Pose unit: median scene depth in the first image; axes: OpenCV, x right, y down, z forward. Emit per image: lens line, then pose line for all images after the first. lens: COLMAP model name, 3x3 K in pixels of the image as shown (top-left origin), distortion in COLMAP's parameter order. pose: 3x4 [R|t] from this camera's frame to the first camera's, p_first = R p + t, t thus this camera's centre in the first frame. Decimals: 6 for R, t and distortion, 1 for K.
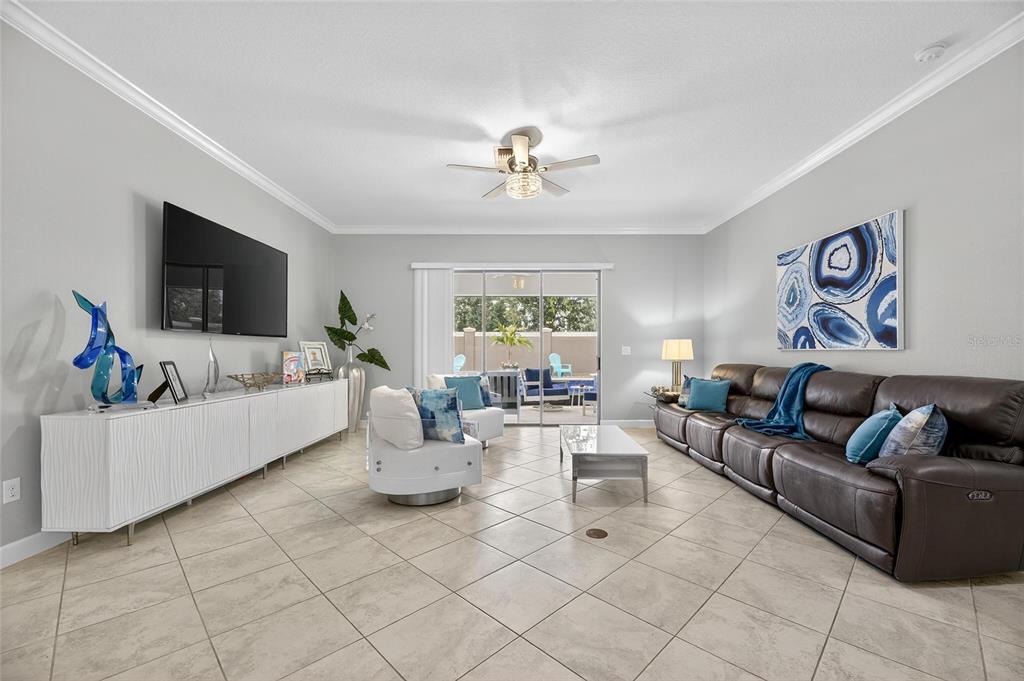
lens RADIAL K [[413.8, 0, 520.8], [0, 413.8, 349.9], [0, 0, 1]] dist [-0.001067, -0.001103]
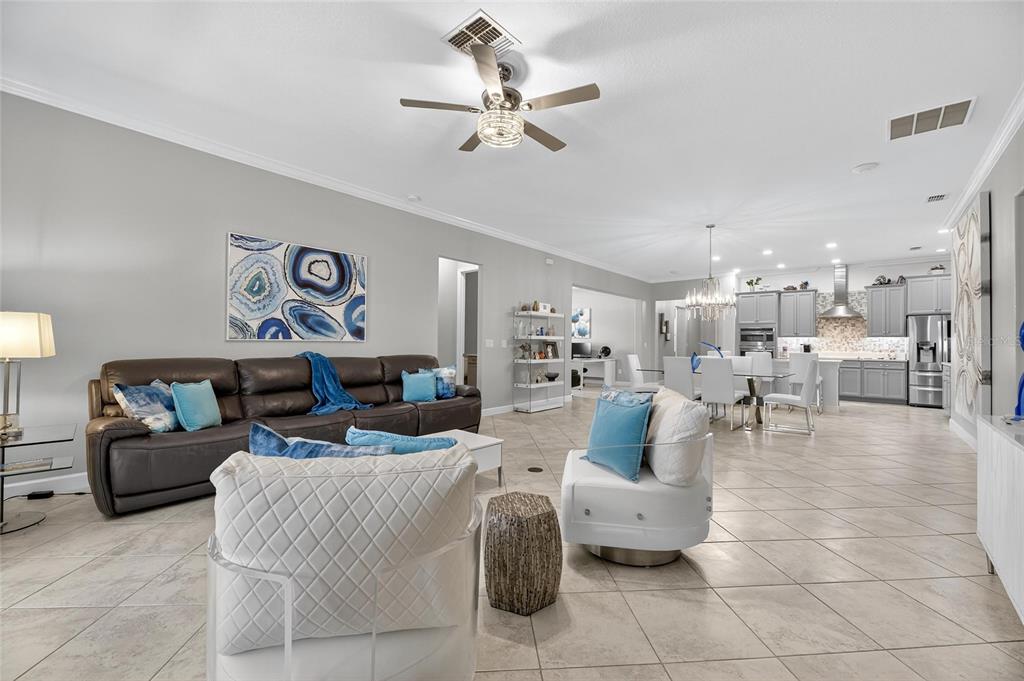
lens RADIAL K [[413.8, 0, 510.0], [0, 413.8, 337.9], [0, 0, 1]] dist [-0.001067, -0.001103]
pose [[-0.749409, 0.003657, 0.662097, -0.462190], [-0.011063, 0.999776, -0.018043, 0.006387], [-0.662015, -0.020847, -0.749201, 1.399609]]
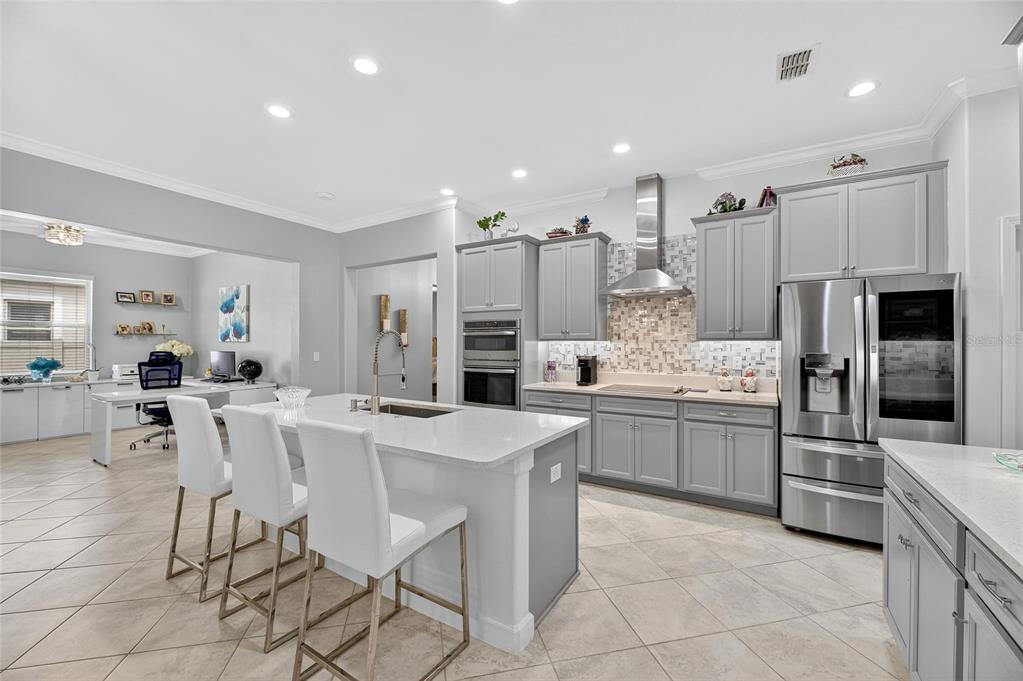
lens RADIAL K [[413.4, 0, 506.7], [0, 413.4, 341.8], [0, 0, 1]] dist [-0.001067, -0.001103]
pose [[-0.840273, 0.000844, 0.542164, -0.575788], [-0.004087, 0.999961, -0.007892, -0.047426], [-0.542149, -0.008848, -0.840236, -0.521835]]
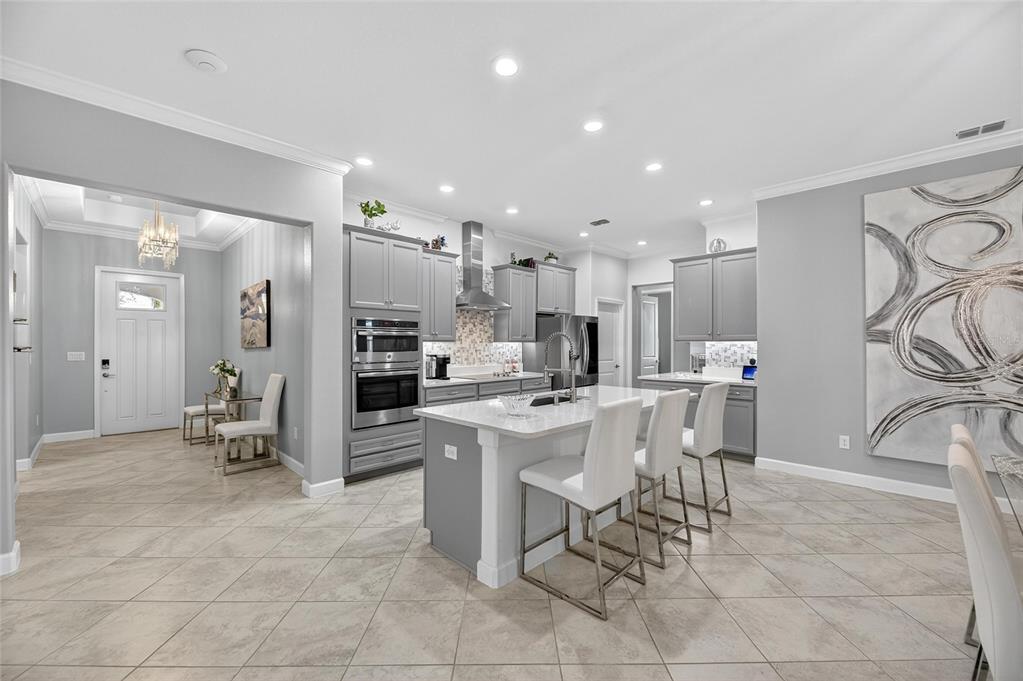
lens RADIAL K [[413.4, 0, 514.7], [0, 413.4, 345.7], [0, 0, 1]] dist [-0.001067, -0.001103]
pose [[-0.707357, 0.004683, -0.706841, 0.582345], [0.002946, 0.999989, 0.003676, -0.051366], [0.706850, 0.000518, -0.707363, -0.477267]]
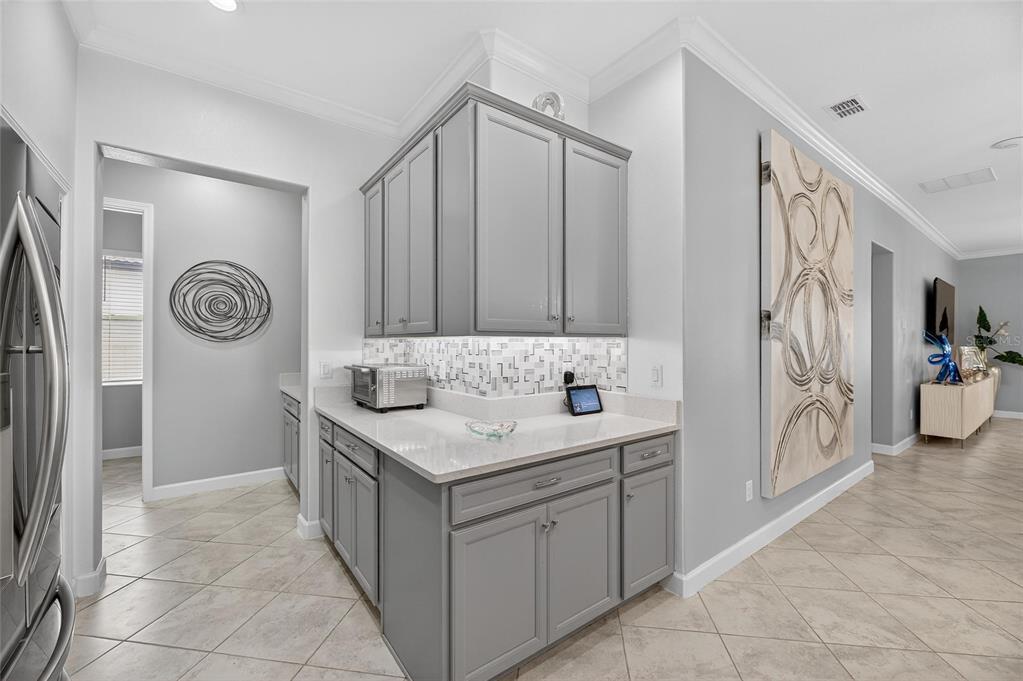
lens RADIAL K [[413.4, 0, 509.6], [0, 413.4, 343.6], [0, 0, 1]] dist [-0.001067, -0.001103]
pose [[0.589998, 0.003097, -0.807398, -0.371379], [0.002649, 0.999980, 0.005771, -0.052315], [0.807400, -0.005544, 0.589978, -1.311980]]
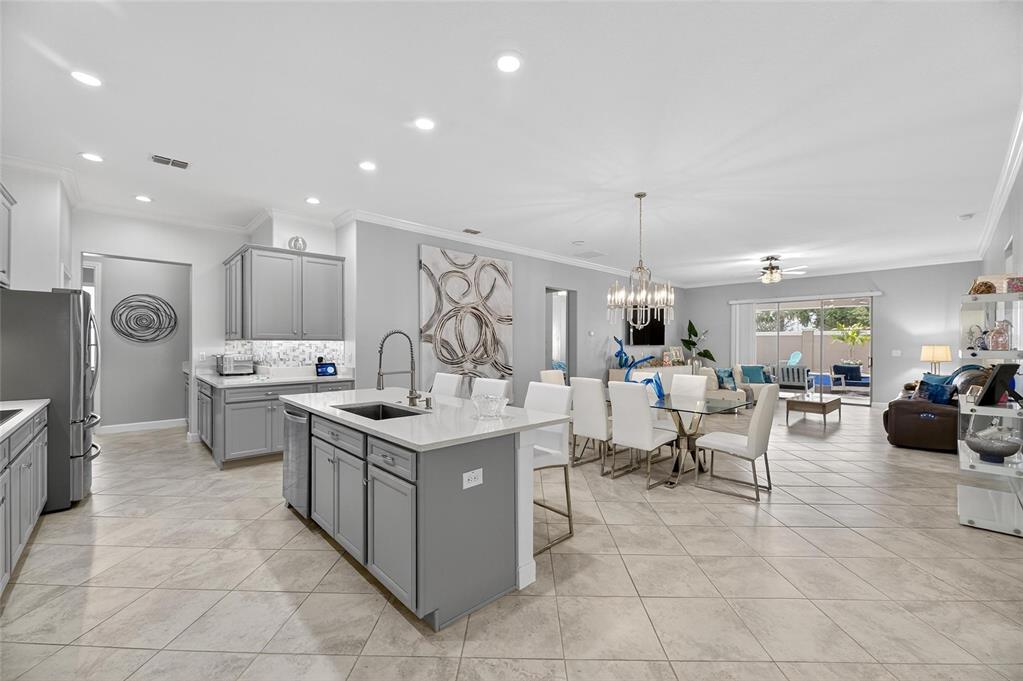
lens RADIAL K [[413.4, 0, 511.2], [0, 413.4, 346.4], [0, 0, 1]] dist [-0.001067, -0.001103]
pose [[0.678332, 0.007004, -0.734722, 0.606833], [-0.000112, 0.999956, 0.009428, -0.052634], [0.734755, -0.006313, 0.678303, -1.326523]]
